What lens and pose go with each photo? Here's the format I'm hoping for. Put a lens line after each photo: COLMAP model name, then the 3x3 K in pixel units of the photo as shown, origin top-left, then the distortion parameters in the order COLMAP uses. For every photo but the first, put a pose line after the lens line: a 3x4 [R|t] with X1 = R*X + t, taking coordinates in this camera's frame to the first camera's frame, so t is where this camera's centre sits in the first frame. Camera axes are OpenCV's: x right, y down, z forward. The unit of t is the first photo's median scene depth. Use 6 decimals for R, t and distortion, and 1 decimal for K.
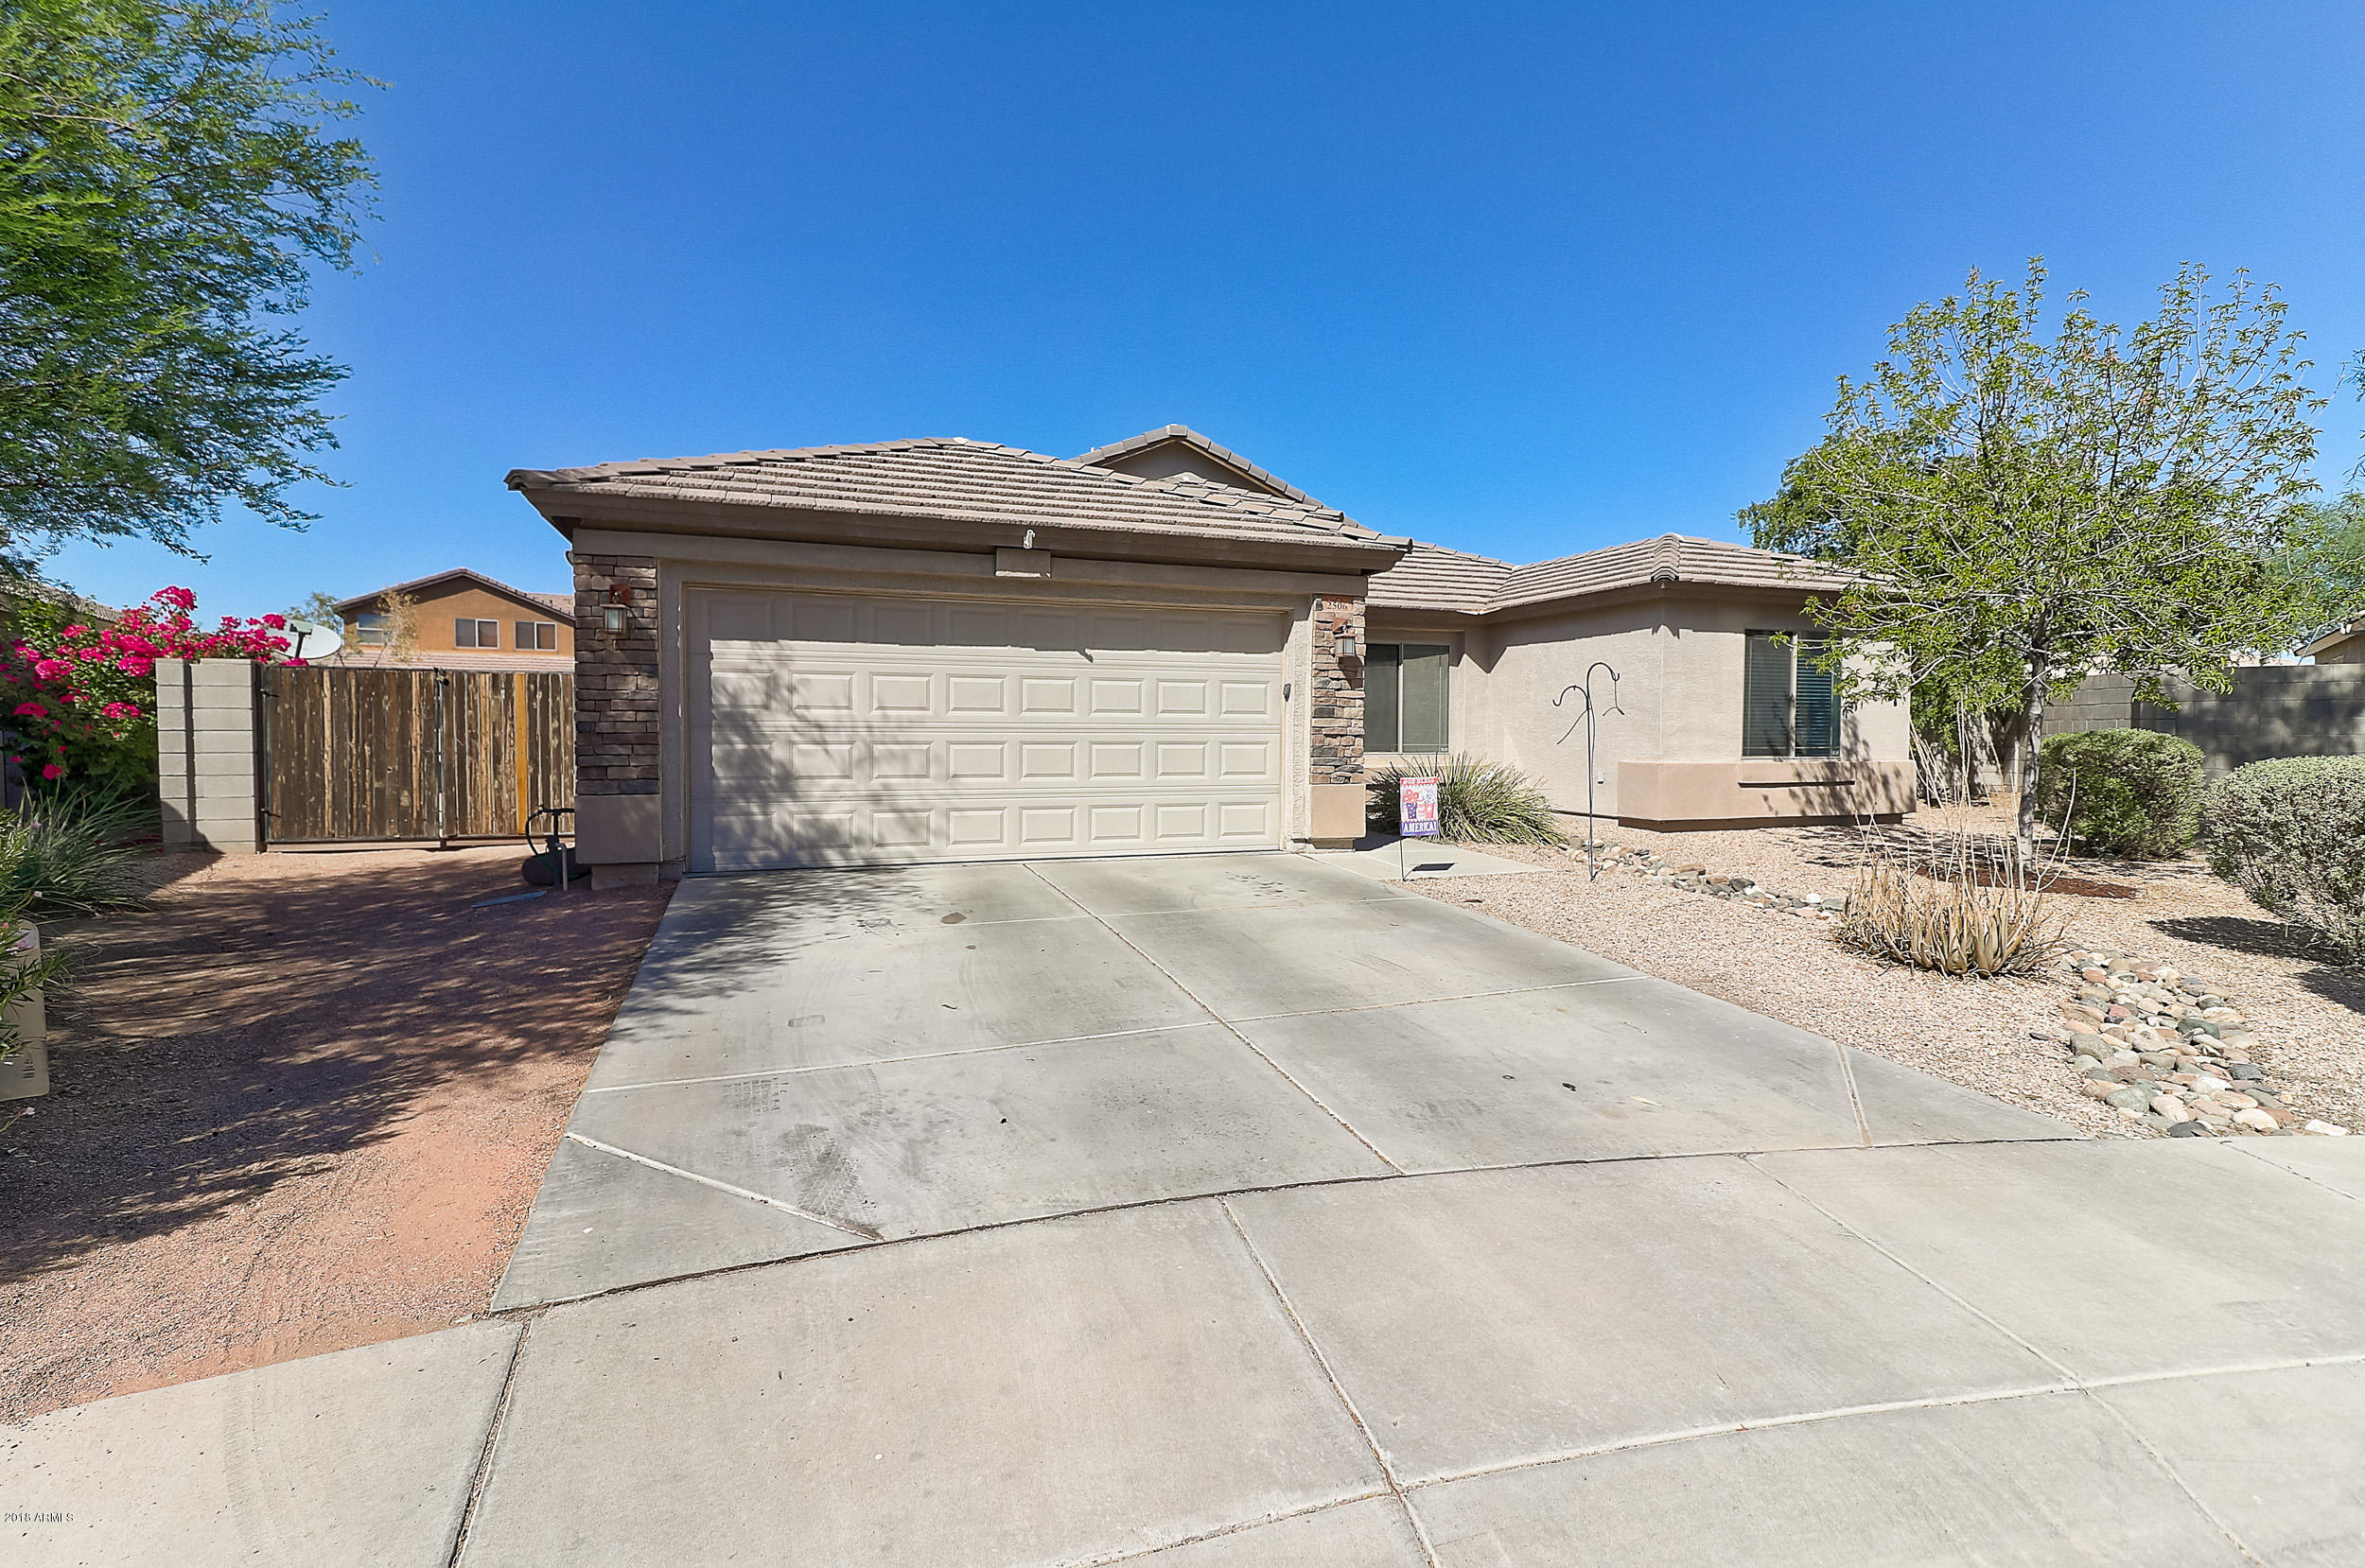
lens RADIAL K [[1098.2, 0, 1199.7], [0, 1098.2, 780.6], [0, 0, 1]] dist [0.009426, -0.003838]
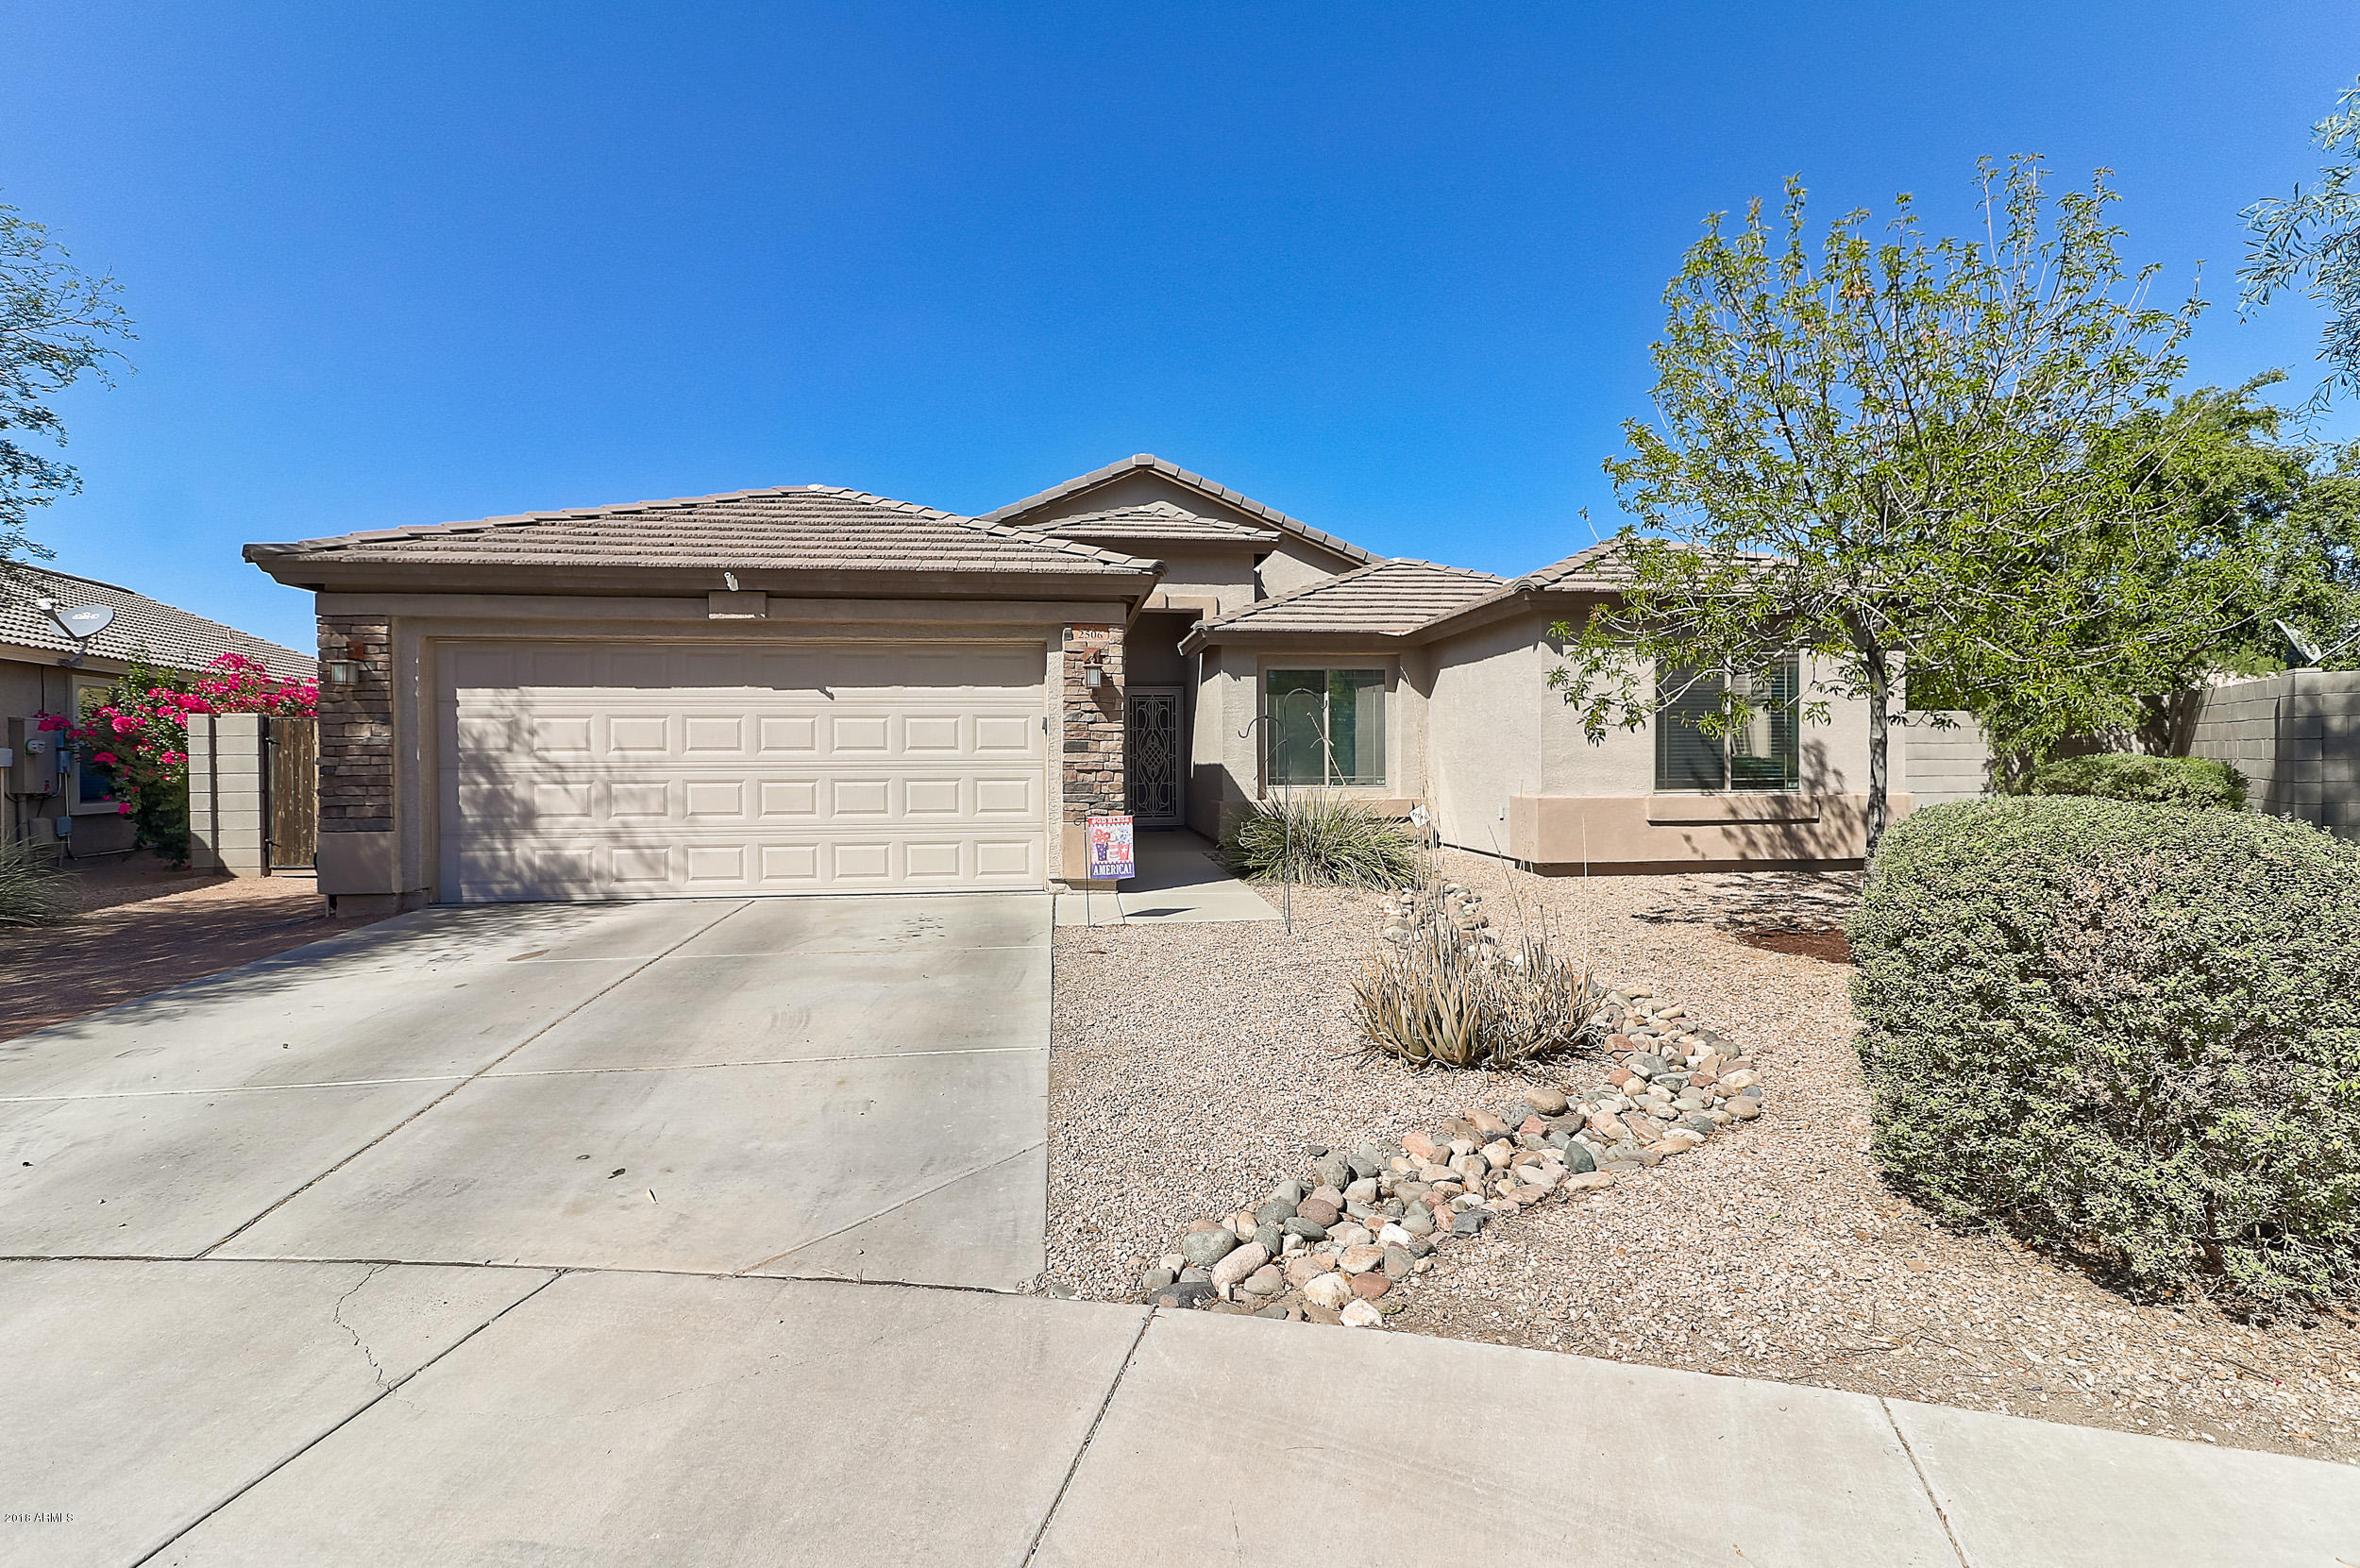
lens RADIAL K [[1096.1, 0, 1182.7], [0, 1096.1, 786.2], [0, 0, 1]] dist [0.009426, -0.003838]
pose [[0.971344, -0.004329, -0.237640, 0.444717], [-0.000784, 0.999770, -0.021421, -0.007822], [0.237678, 0.020993, 0.971117, 0.103961]]
